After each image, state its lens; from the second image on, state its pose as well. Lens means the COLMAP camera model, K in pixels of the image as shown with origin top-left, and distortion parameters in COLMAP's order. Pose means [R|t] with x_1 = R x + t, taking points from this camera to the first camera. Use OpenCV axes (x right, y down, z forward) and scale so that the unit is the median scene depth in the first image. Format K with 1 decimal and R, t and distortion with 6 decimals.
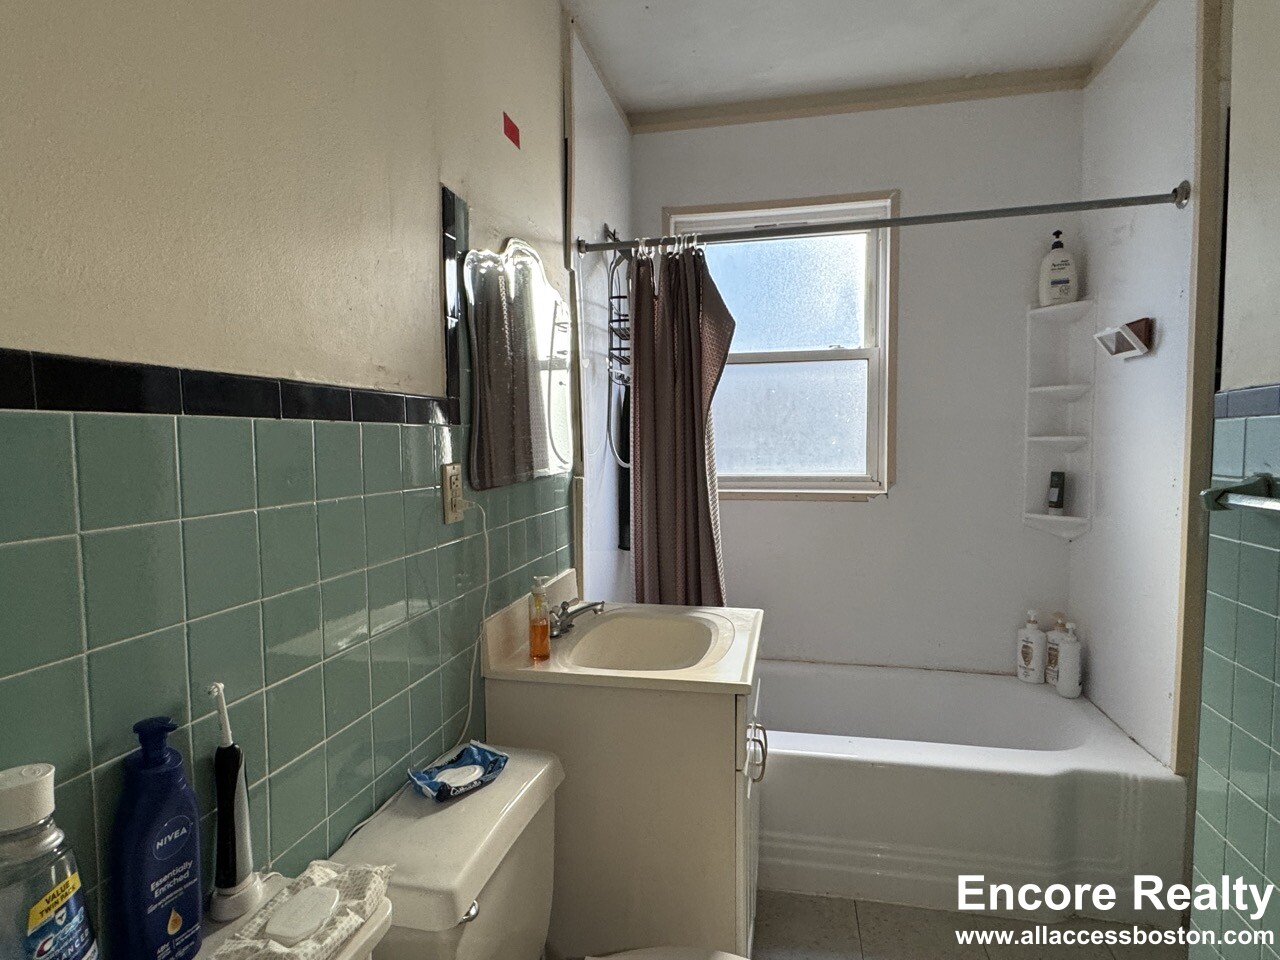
lens RADIAL K [[702.1, 0, 629.4], [0, 702.1, 471.3], [0, 0, 1]] dist [-0.002999, 0.000553]
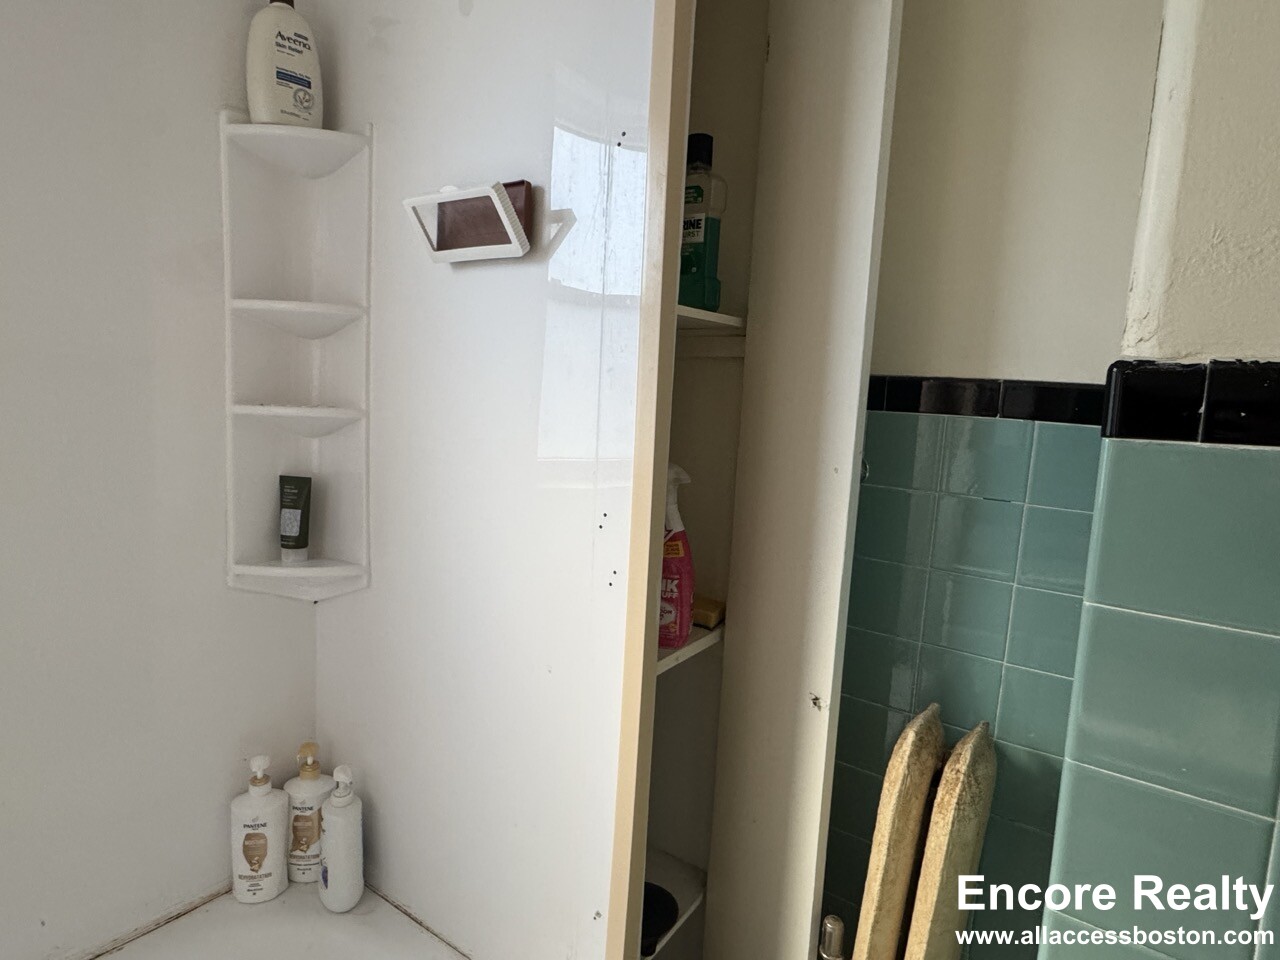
lens RADIAL K [[702.1, 0, 629.4], [0, 702.1, 471.3], [0, 0, 1]] dist [-0.002999, 0.000553]
pose [[0.362727, -0.081770, 0.928301, 0.231873], [-0.000927, 0.996111, 0.088105, -0.047701], [-0.931895, -0.032818, 0.361240, 0.596690]]
